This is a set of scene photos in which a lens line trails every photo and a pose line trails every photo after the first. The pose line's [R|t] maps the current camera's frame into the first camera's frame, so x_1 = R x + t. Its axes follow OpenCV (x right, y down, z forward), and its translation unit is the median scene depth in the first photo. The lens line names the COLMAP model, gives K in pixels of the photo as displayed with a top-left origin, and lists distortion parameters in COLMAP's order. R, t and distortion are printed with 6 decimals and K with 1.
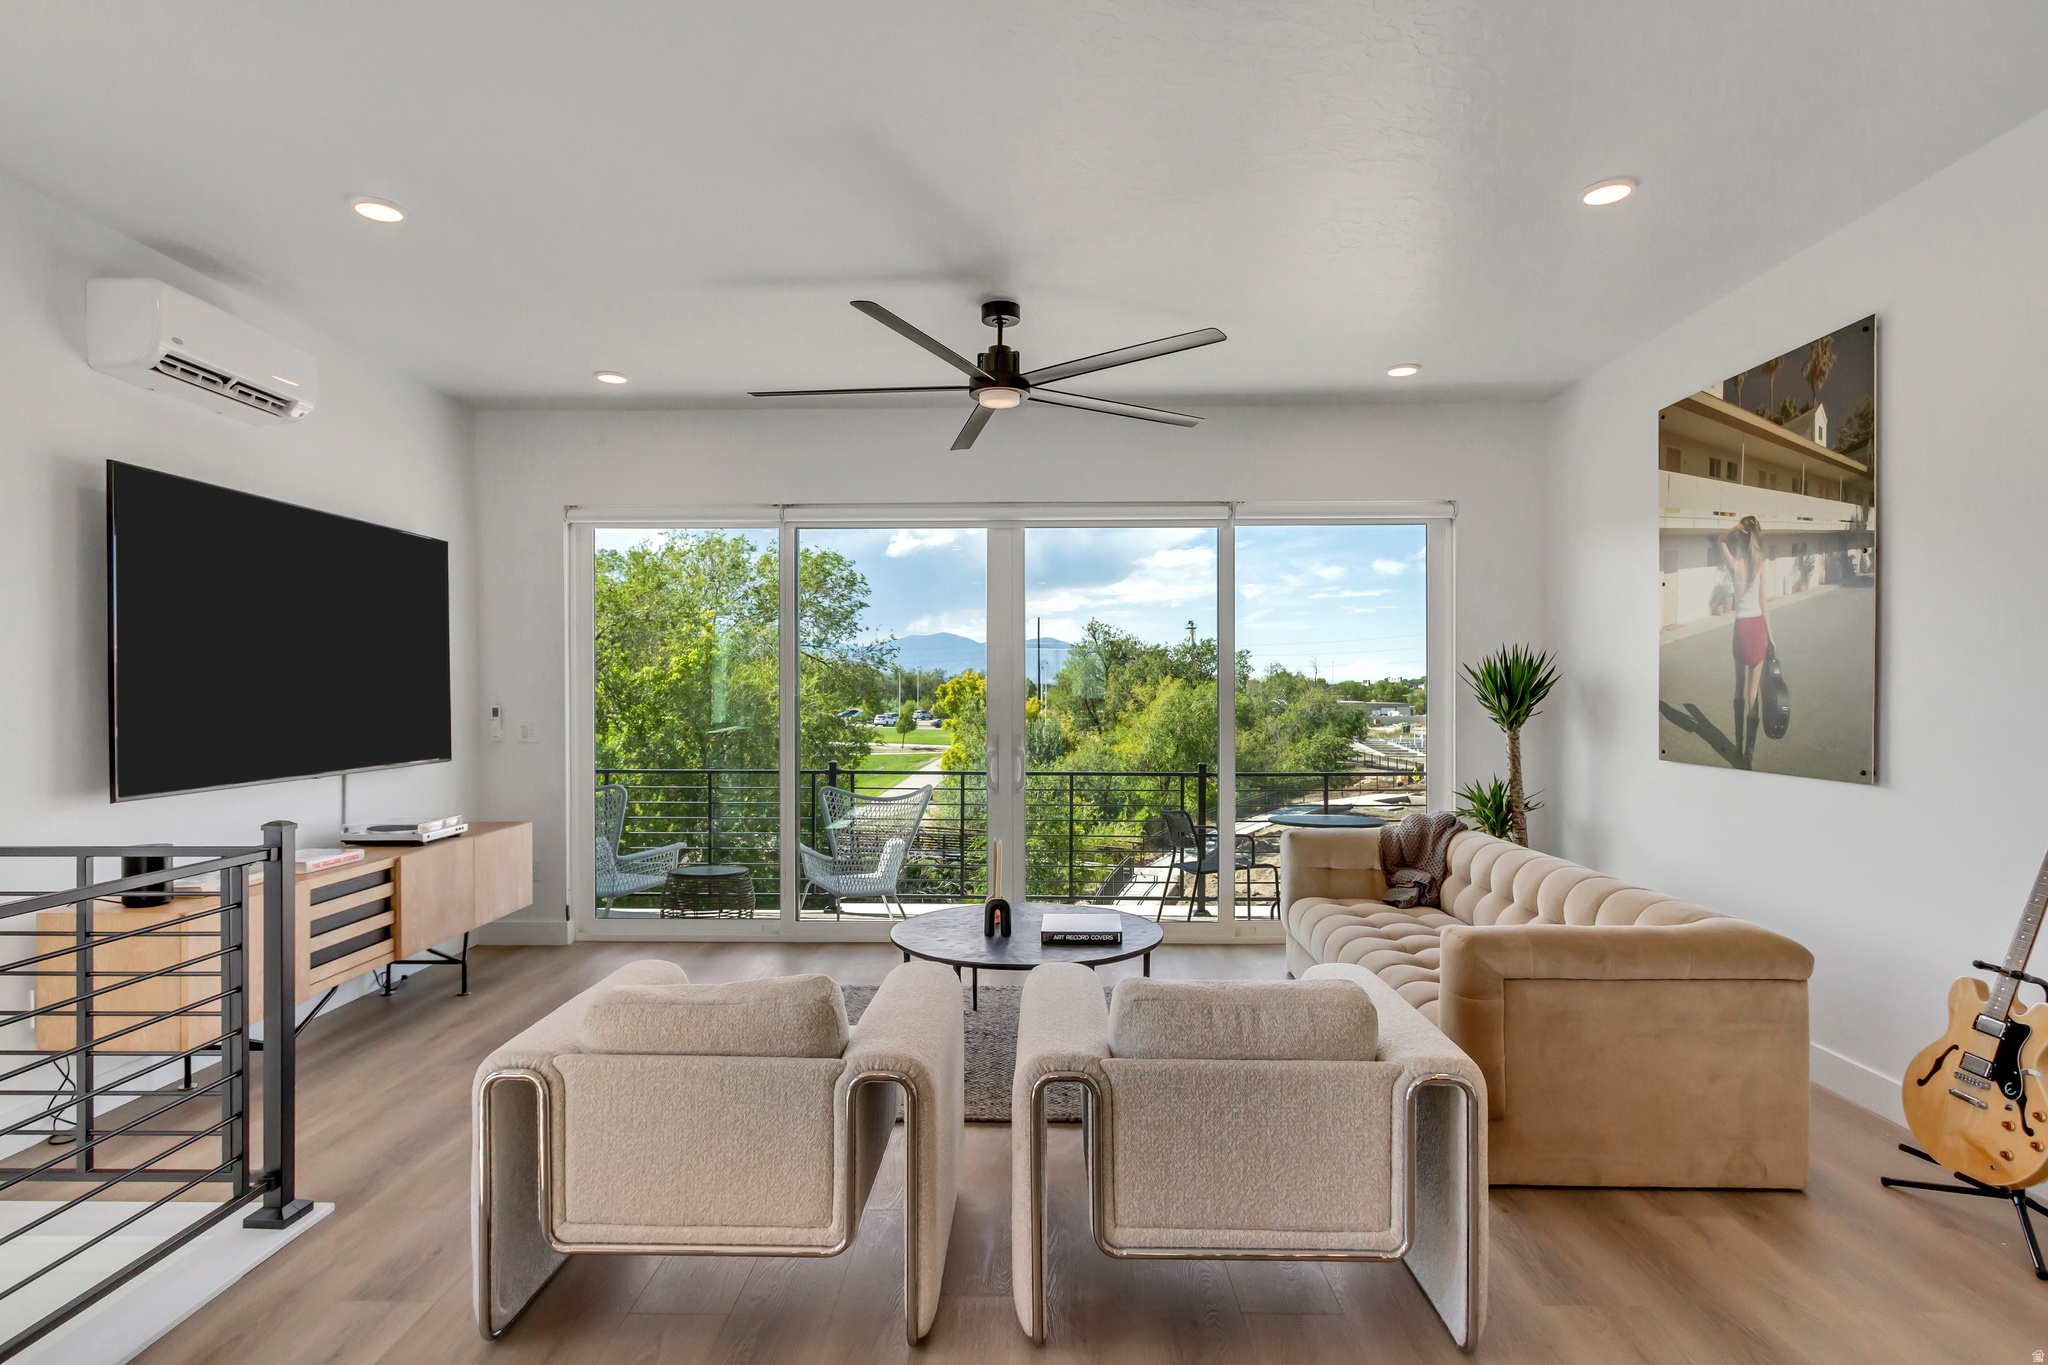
lens RADIAL K [[1118.9, 0, 1015.1], [0, 1118.9, 715.2], [0, 0, 1]] dist [0.040194, 0.000647]
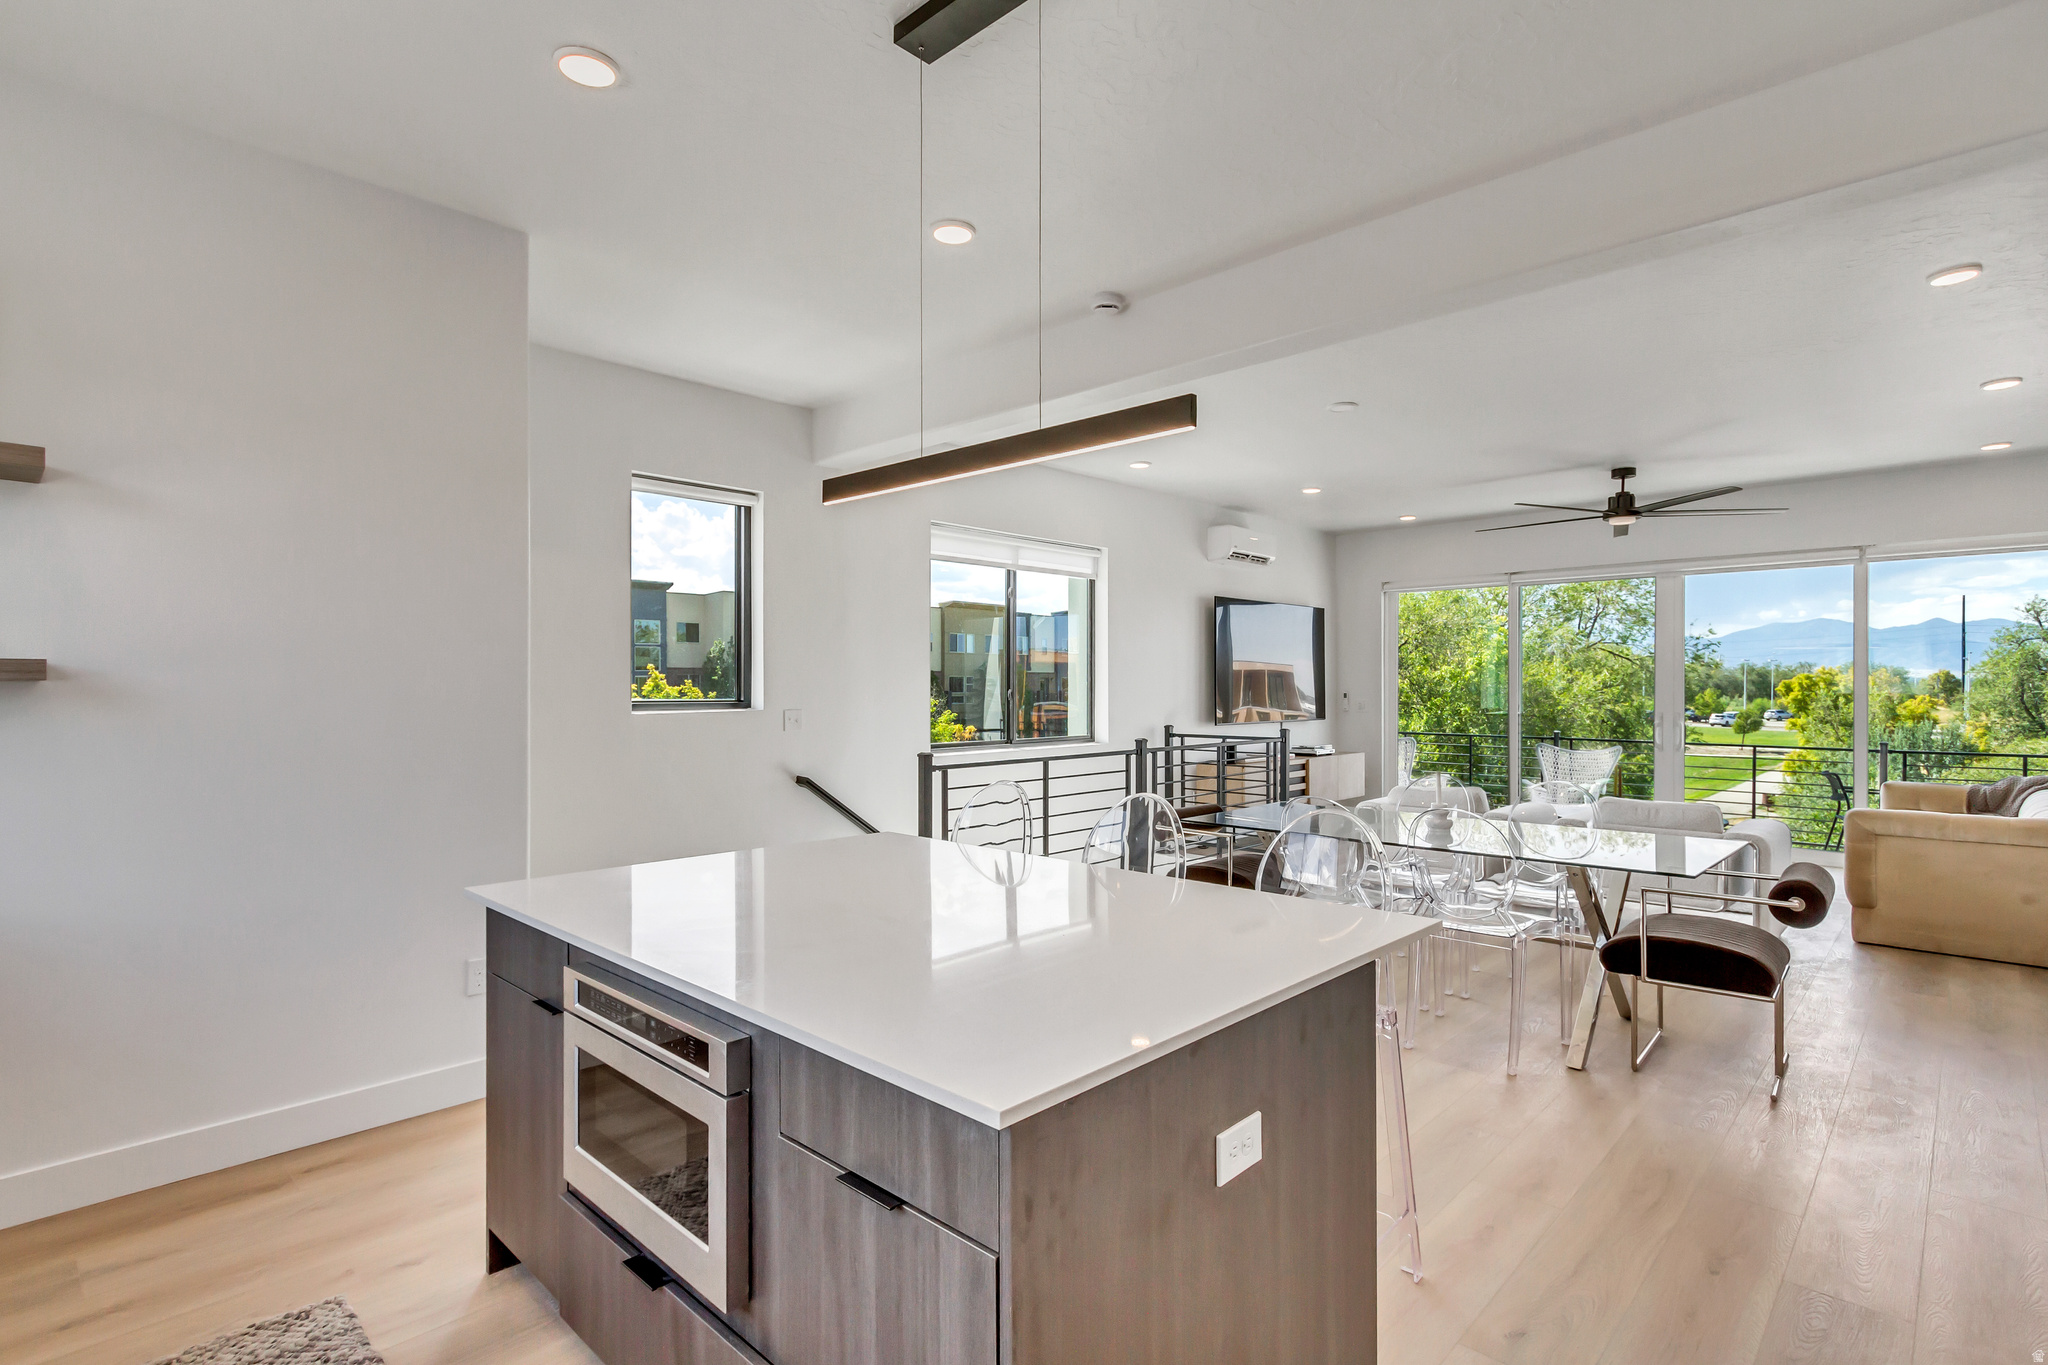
lens RADIAL K [[976.8, 0, 1024.0], [0, 976.8, 682.5], [0, 0, 1]] dist [0.002122, 0.000092]
pose [[0.746751, -0.001694, -0.665101, 0.216288], [-0.015639, 0.999676, -0.020105, 0.016037], [0.664920, 0.025415, 0.746482, -0.554798]]
